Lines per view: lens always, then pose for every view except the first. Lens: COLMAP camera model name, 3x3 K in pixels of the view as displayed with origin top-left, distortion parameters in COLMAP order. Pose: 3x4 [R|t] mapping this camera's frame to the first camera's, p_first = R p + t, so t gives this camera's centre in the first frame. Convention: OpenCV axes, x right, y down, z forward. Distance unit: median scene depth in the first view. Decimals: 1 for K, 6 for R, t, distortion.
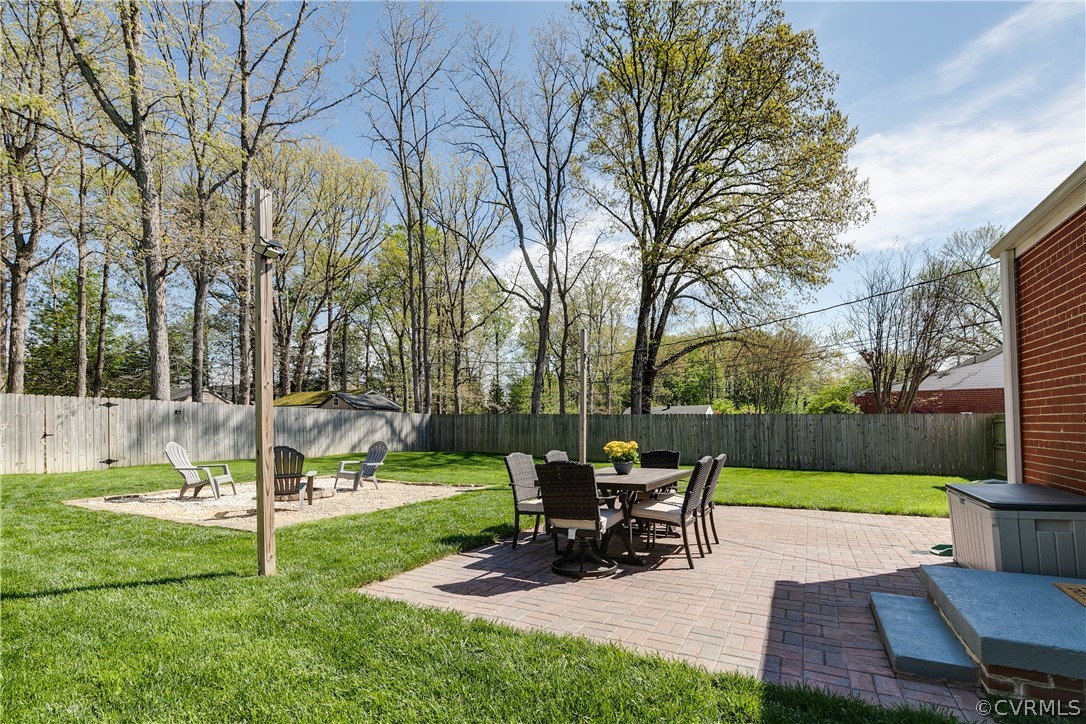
lens RADIAL K [[504.7, 0, 542.8], [0, 504.7, 409.6], [0, 0, 1]] dist [0.001031, 0.000092]
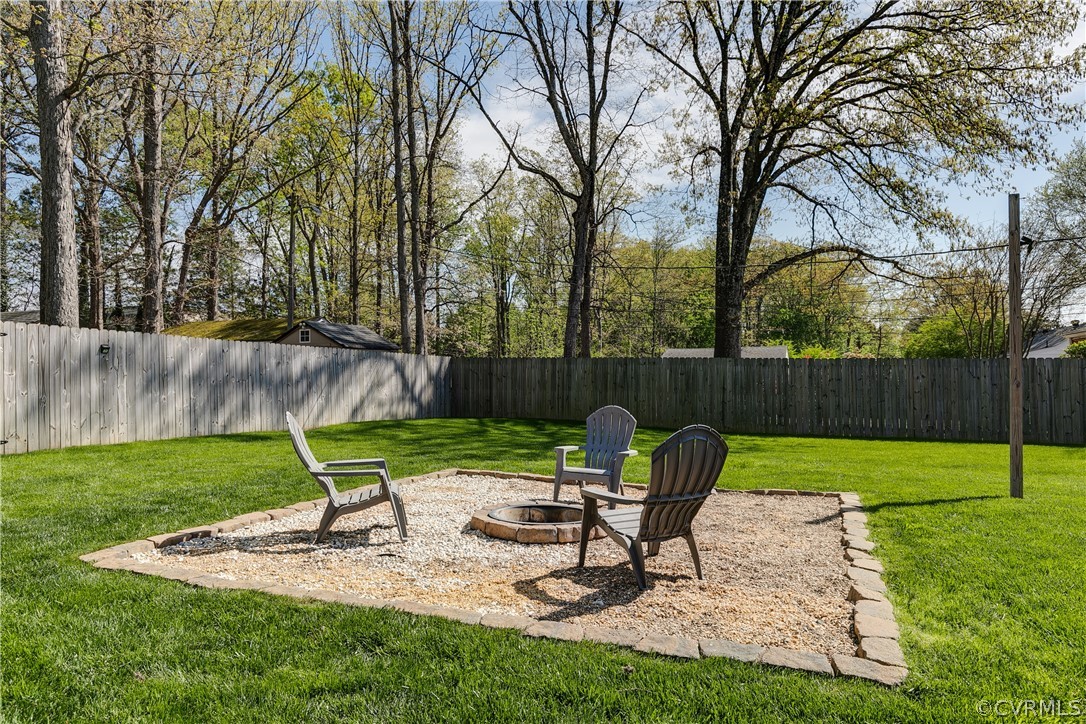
lens RADIAL K [[720.1, 0, 543.0], [0, 720.1, 362.0], [0, 0, 1]] dist [-0.001281, 0.000887]
pose [[0.997429, 0.005552, 0.071447, -0.211553], [-0.006559, 0.999882, 0.013879, 0.003287], [-0.071362, -0.014312, 0.997348, 0.134559]]
